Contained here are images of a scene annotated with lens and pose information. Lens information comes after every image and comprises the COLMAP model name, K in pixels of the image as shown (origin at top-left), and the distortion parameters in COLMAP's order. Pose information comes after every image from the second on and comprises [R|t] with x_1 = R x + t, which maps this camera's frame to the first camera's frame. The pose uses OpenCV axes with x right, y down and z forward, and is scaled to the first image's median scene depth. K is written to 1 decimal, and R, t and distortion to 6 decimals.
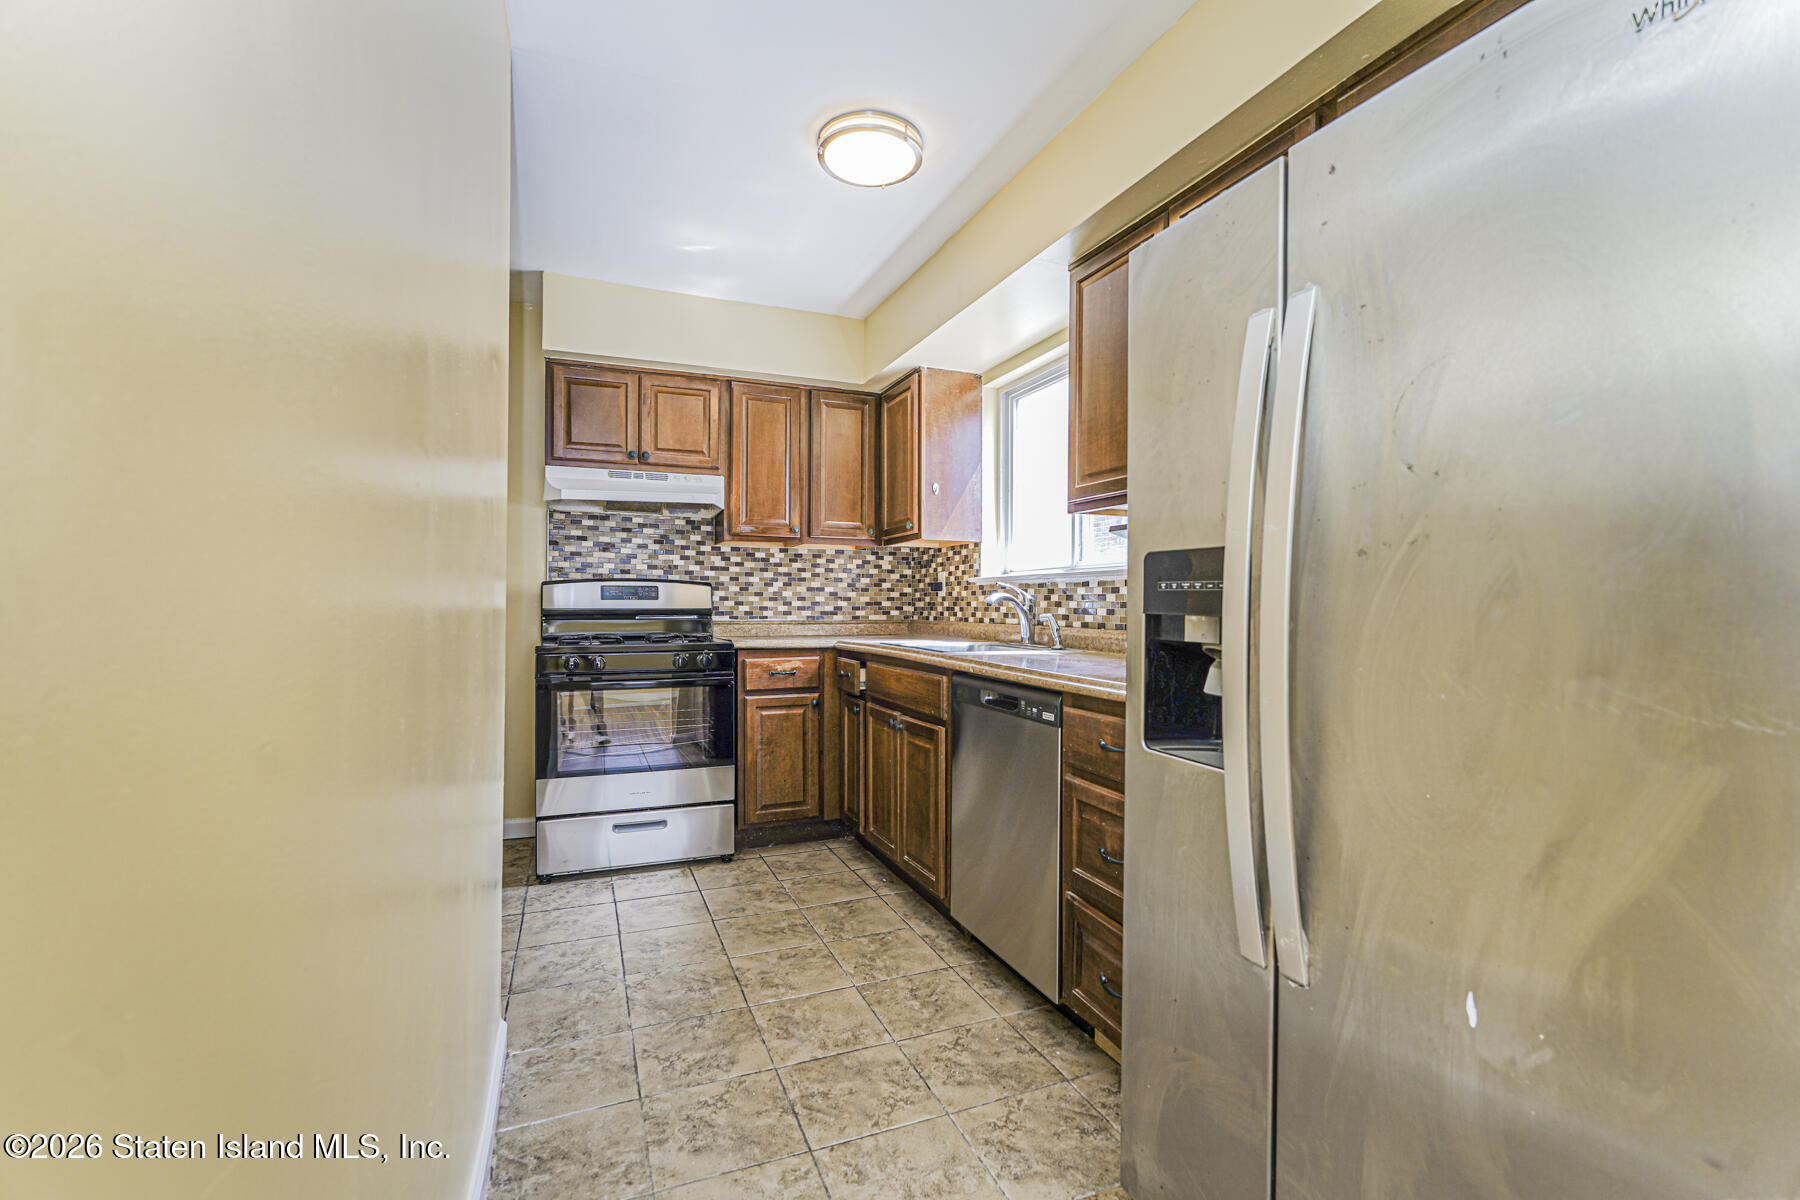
lens RADIAL K [[792.6, 0, 900.9], [0, 792.6, 604.3], [0, 0, 1]] dist [-0.008222, 0.002847]
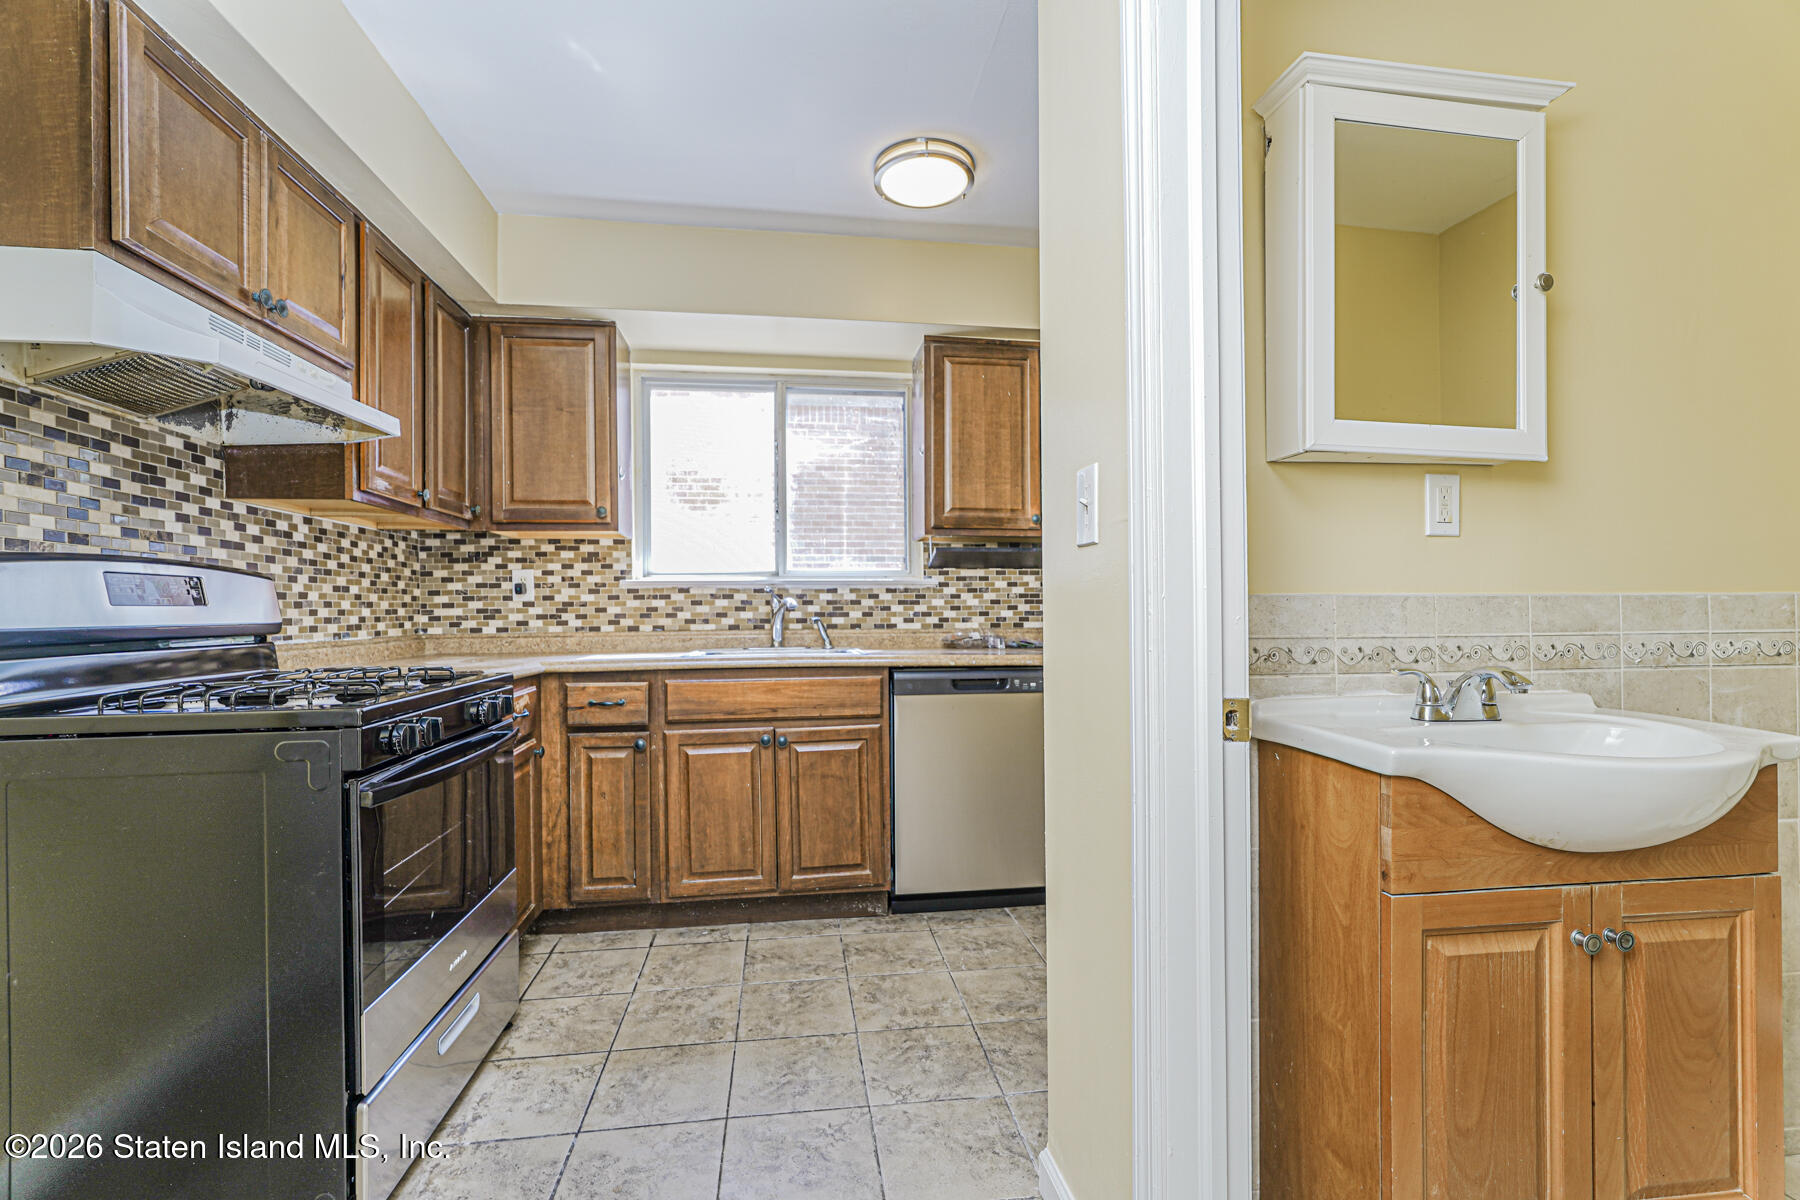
lens RADIAL K [[792.6, 0, 892.9], [0, 792.6, 606.4], [0, 0, 1]] dist [-0.008222, 0.002847]
pose [[0.244822, -0.002093, 0.969566, -0.697823], [0.010247, 0.999947, -0.000428, -0.000933], [-0.969514, 0.010040, 0.244830, 0.517401]]
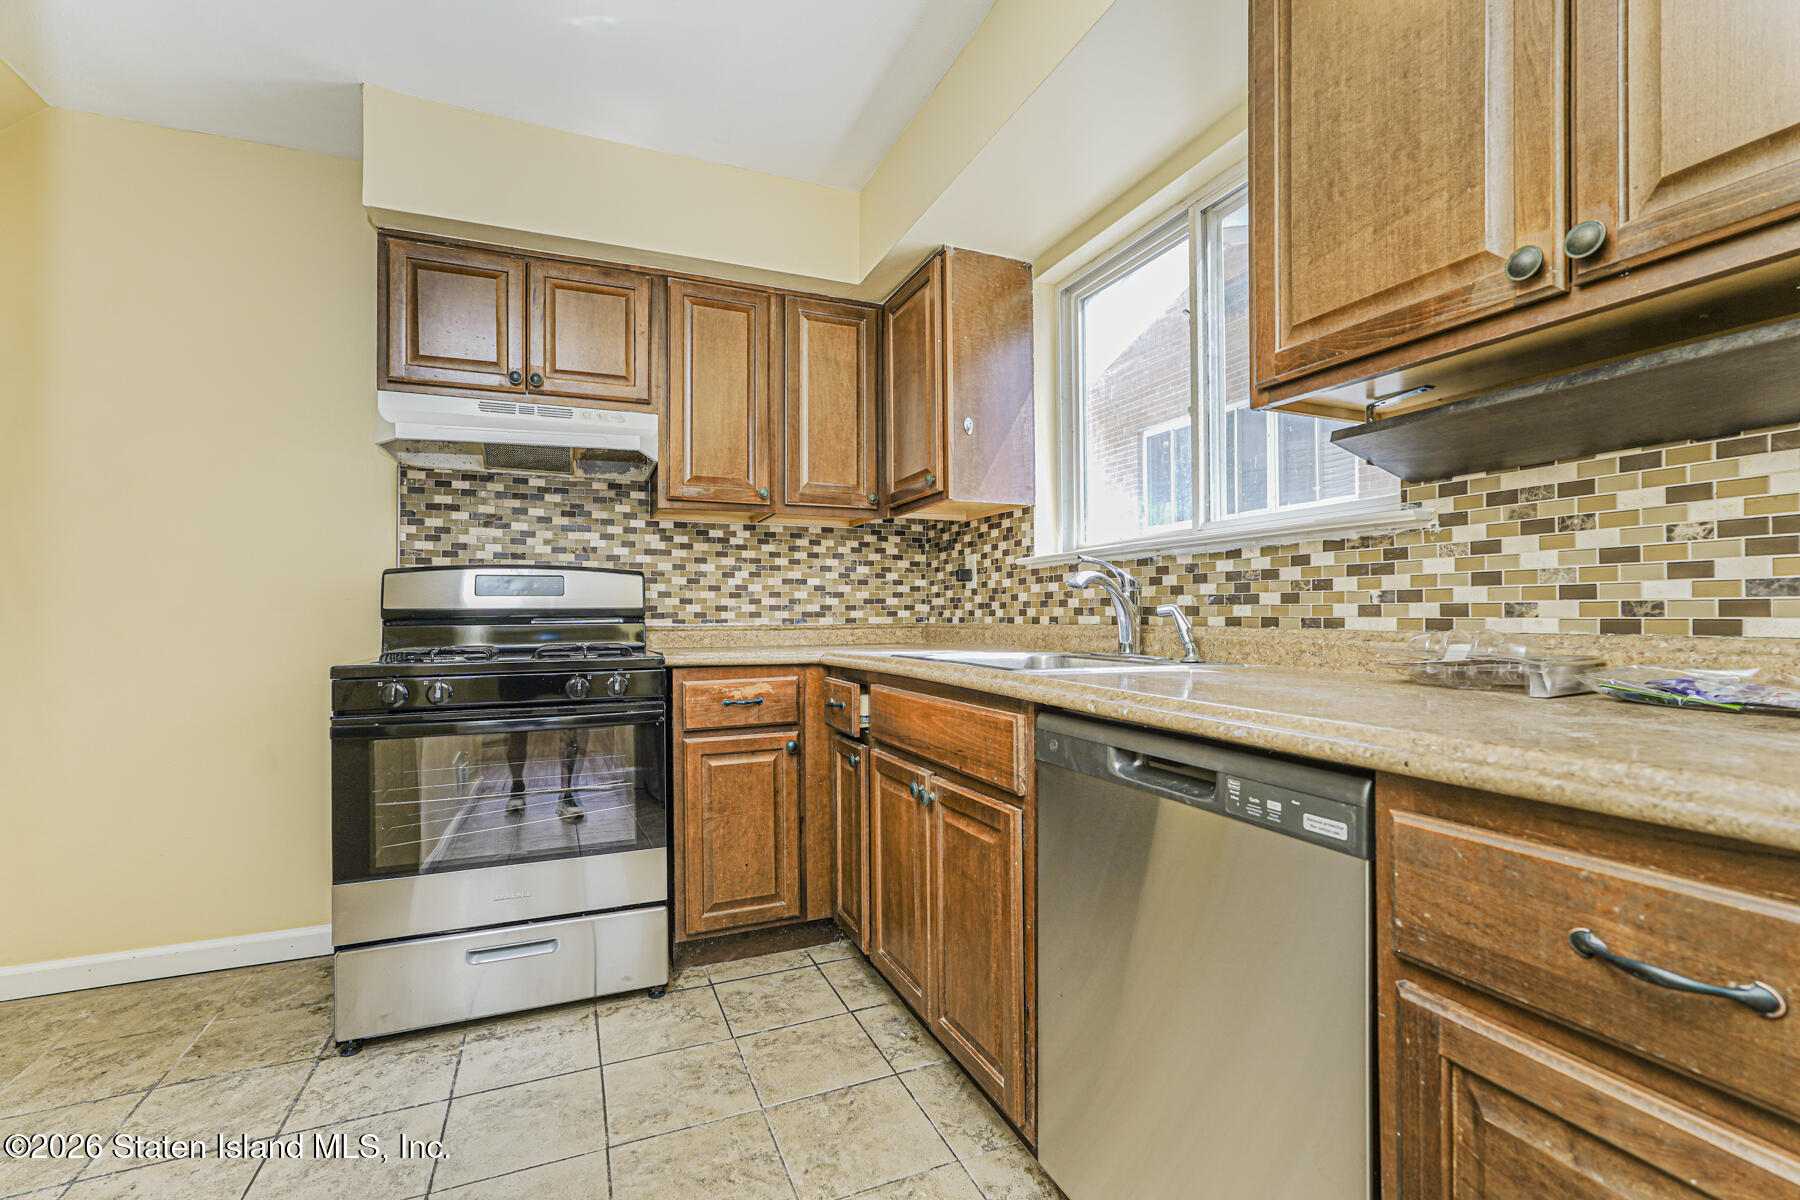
lens RADIAL K [[792.6, 0, 903.6], [0, 792.6, 606.7], [0, 0, 1]] dist [-0.008222, 0.002847]
pose [[0.999838, -0.009752, 0.015098, -0.023191], [0.009929, 0.999883, -0.011676, 0.015739], [-0.014982, 0.011824, 0.999818, 0.326439]]
